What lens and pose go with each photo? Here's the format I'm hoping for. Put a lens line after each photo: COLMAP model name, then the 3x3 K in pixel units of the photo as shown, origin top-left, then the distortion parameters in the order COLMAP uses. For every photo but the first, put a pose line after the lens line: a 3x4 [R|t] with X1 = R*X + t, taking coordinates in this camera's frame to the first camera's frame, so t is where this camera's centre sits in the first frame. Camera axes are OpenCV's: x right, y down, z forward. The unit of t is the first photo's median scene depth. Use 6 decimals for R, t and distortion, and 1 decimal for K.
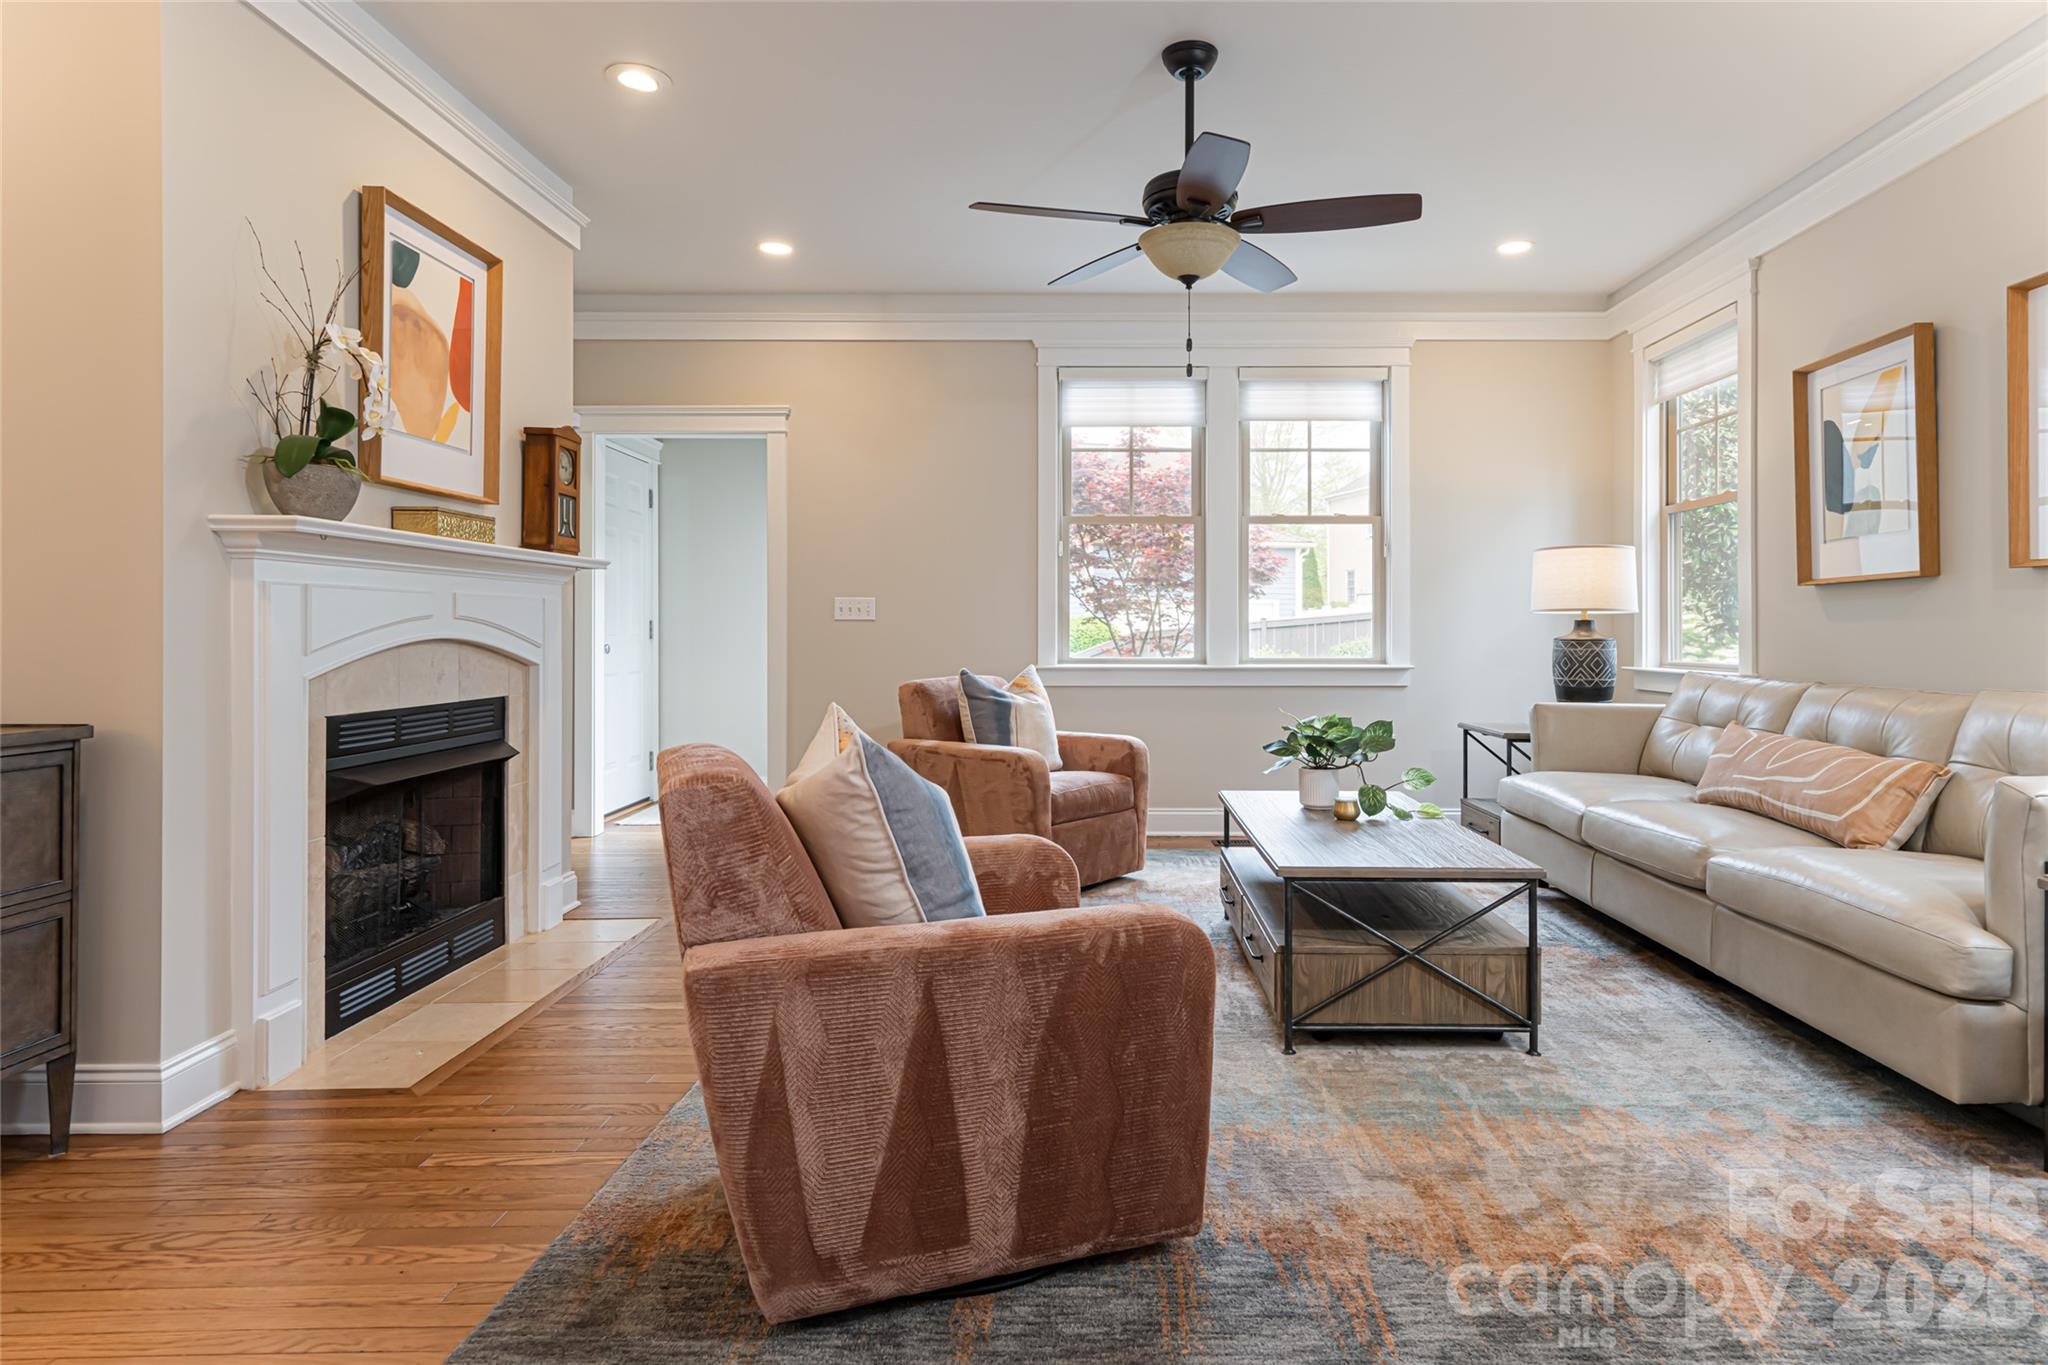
lens RADIAL K [[1149.9, 0, 1075.0], [0, 1149.9, 625.3], [0, 0, 1]] dist [0.013329, -0.001261]
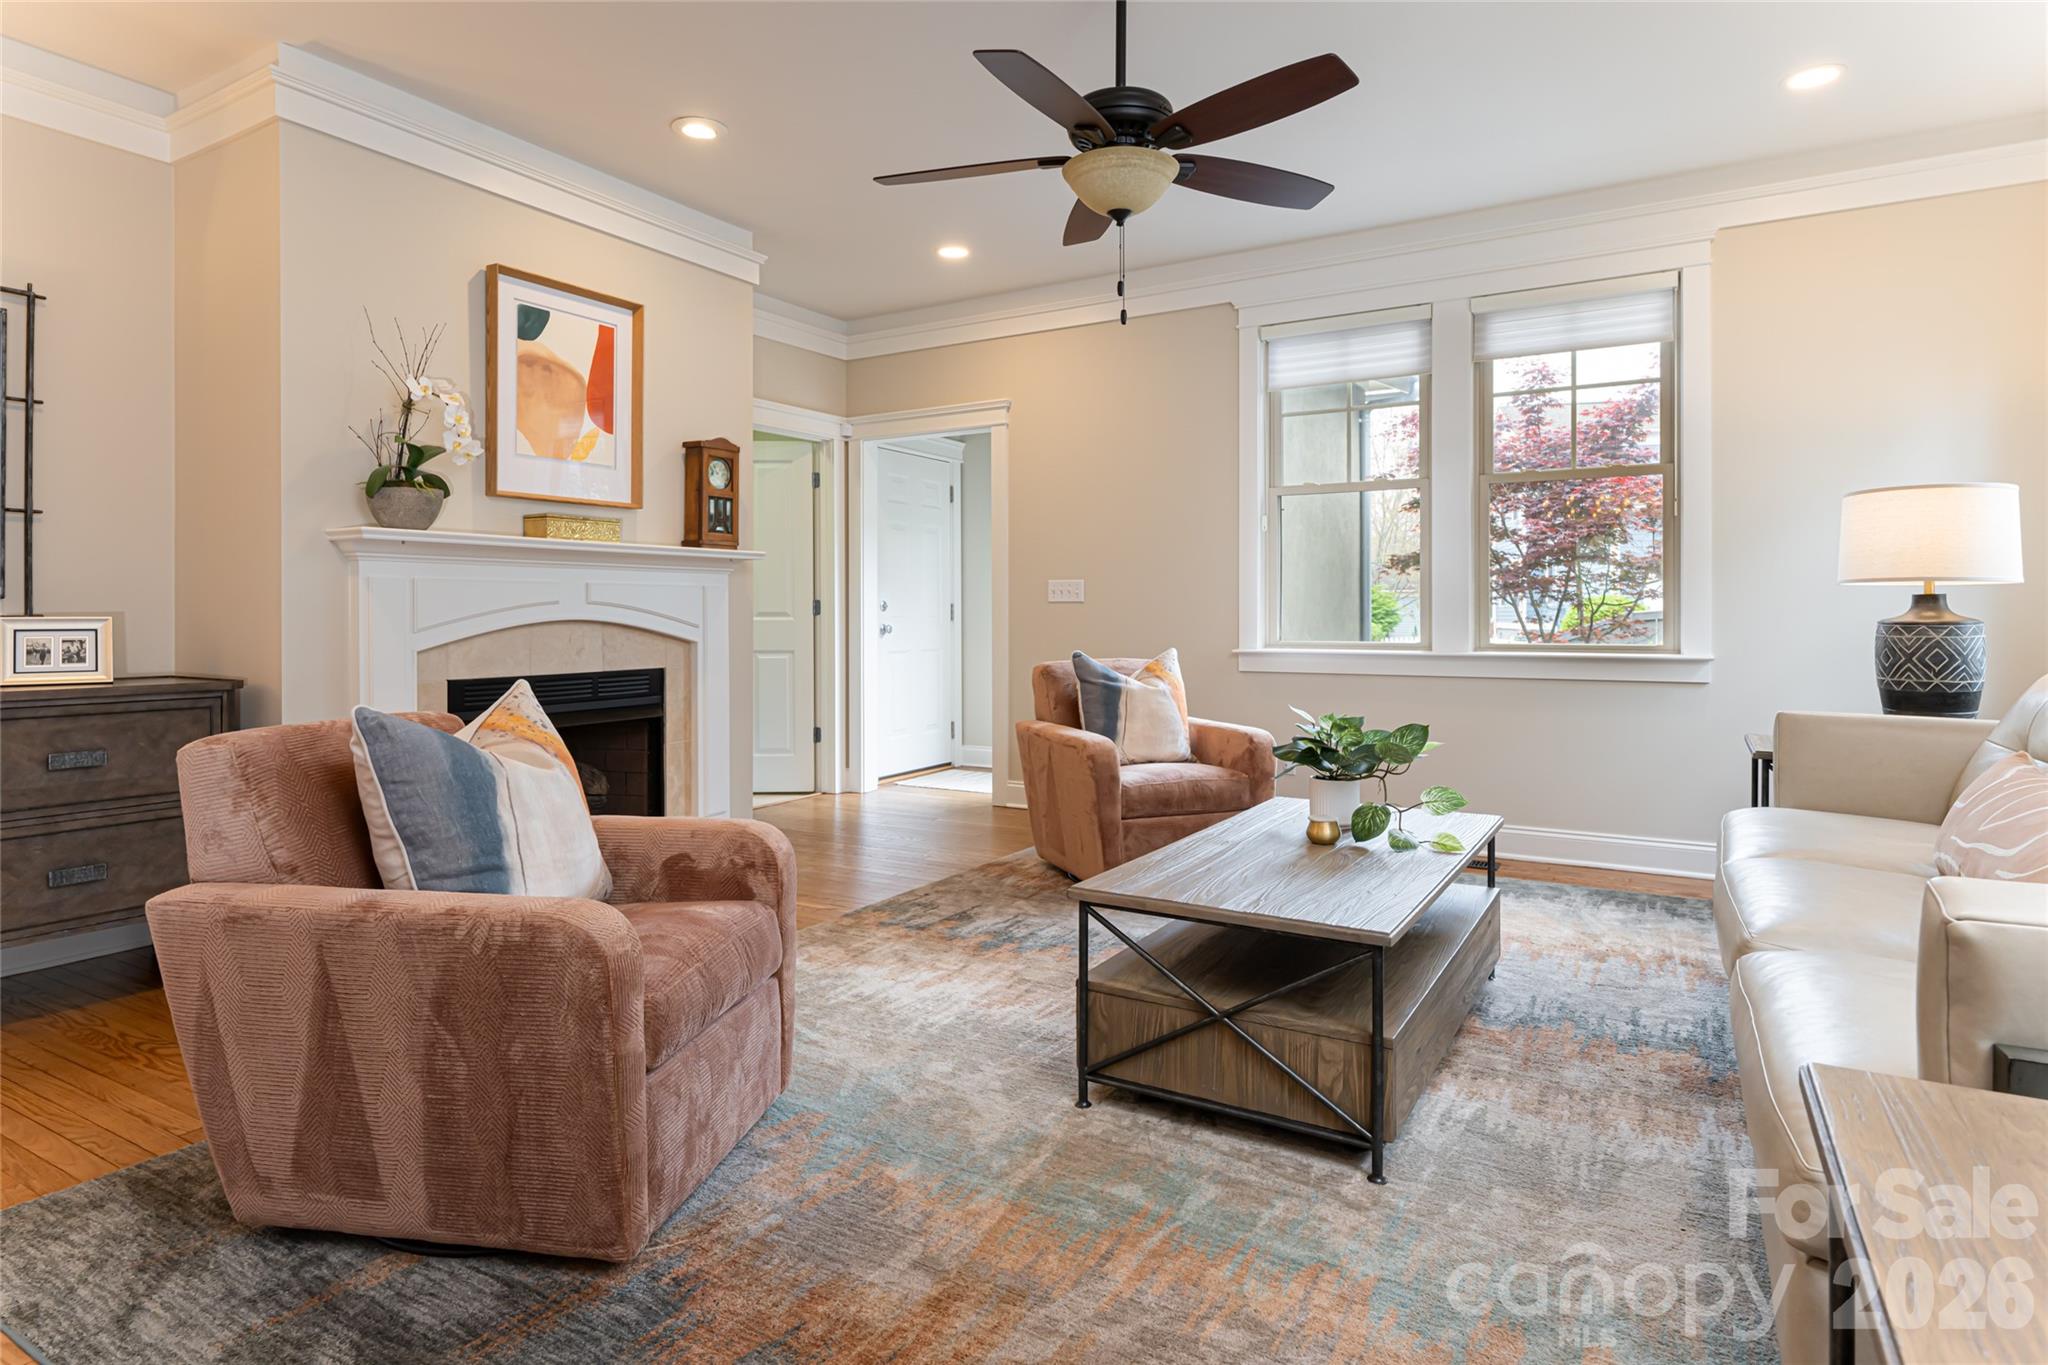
lens RADIAL K [[1113.5, 0, 1039.7], [0, 1113.5, 615.0], [0, 0, 1]] dist [-0.000757, 0.000400]
pose [[0.858108, -0.001809, -0.513466, 0.505000], [0.005186, 0.999973, 0.005143, 0.002514], [0.513443, -0.007076, 0.858095, 0.240837]]
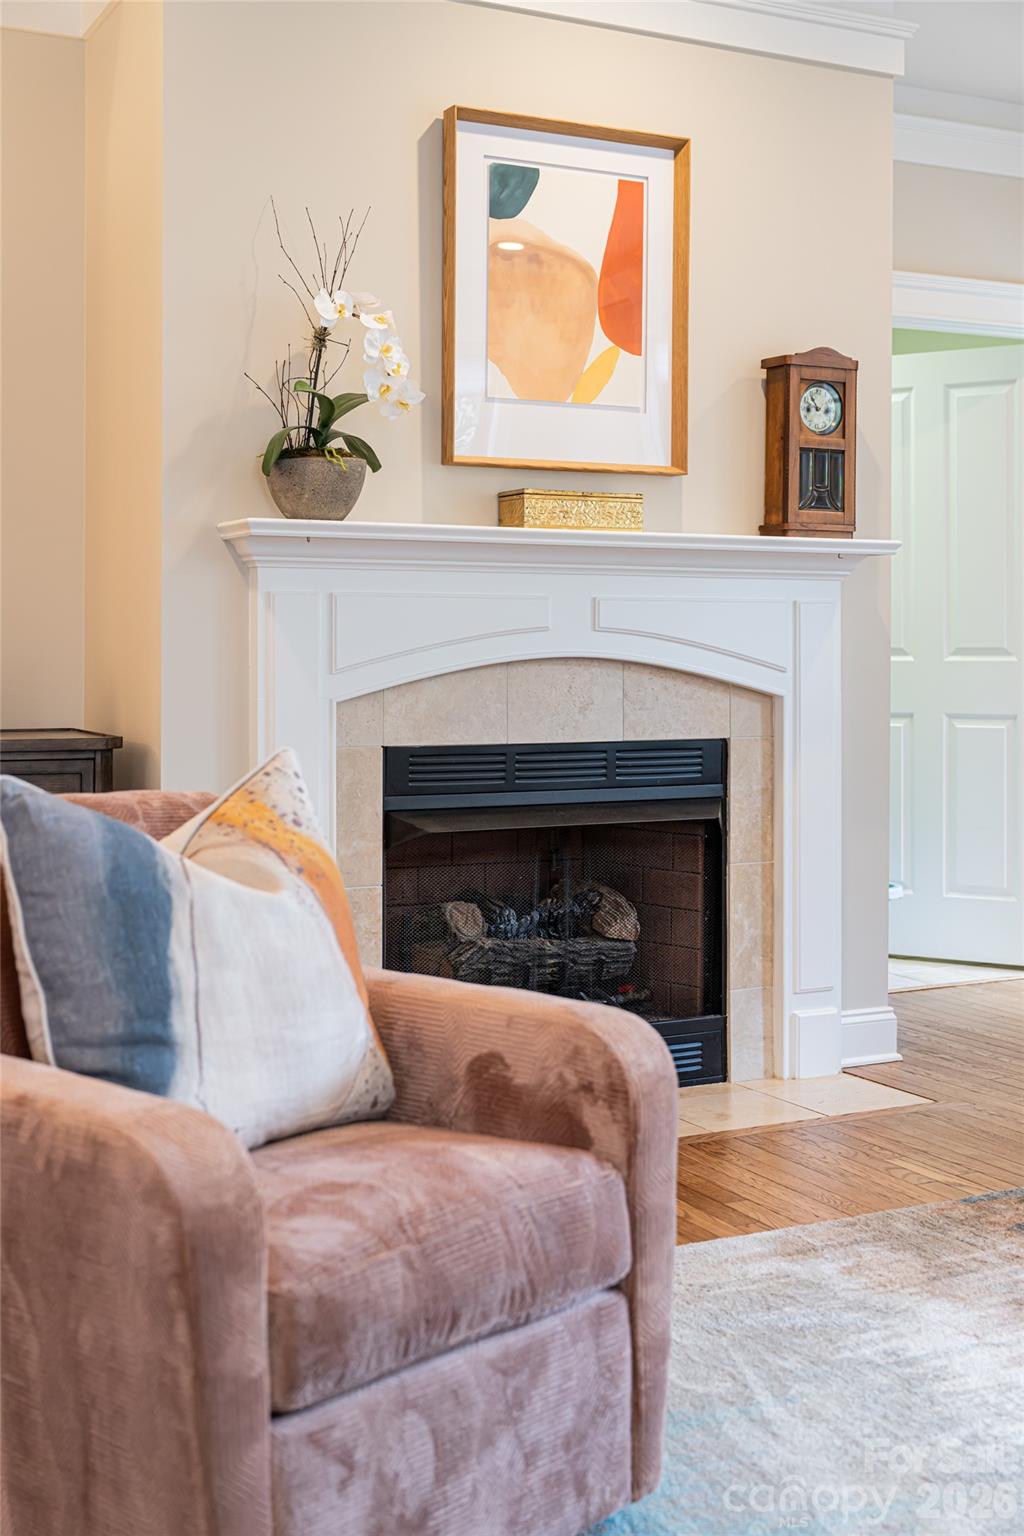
lens RADIAL K [[1868.2, 0, 535.0], [0, 1868.2, 654.2], [0, 0, 1]] dist [-0.003369, 0.000000]
pose [[0.441321, 0.001765, -0.897347, 0.579244], [0.001687, 0.999995, 0.002796, 0.005993], [0.897347, -0.002748, 0.441316, 0.437308]]
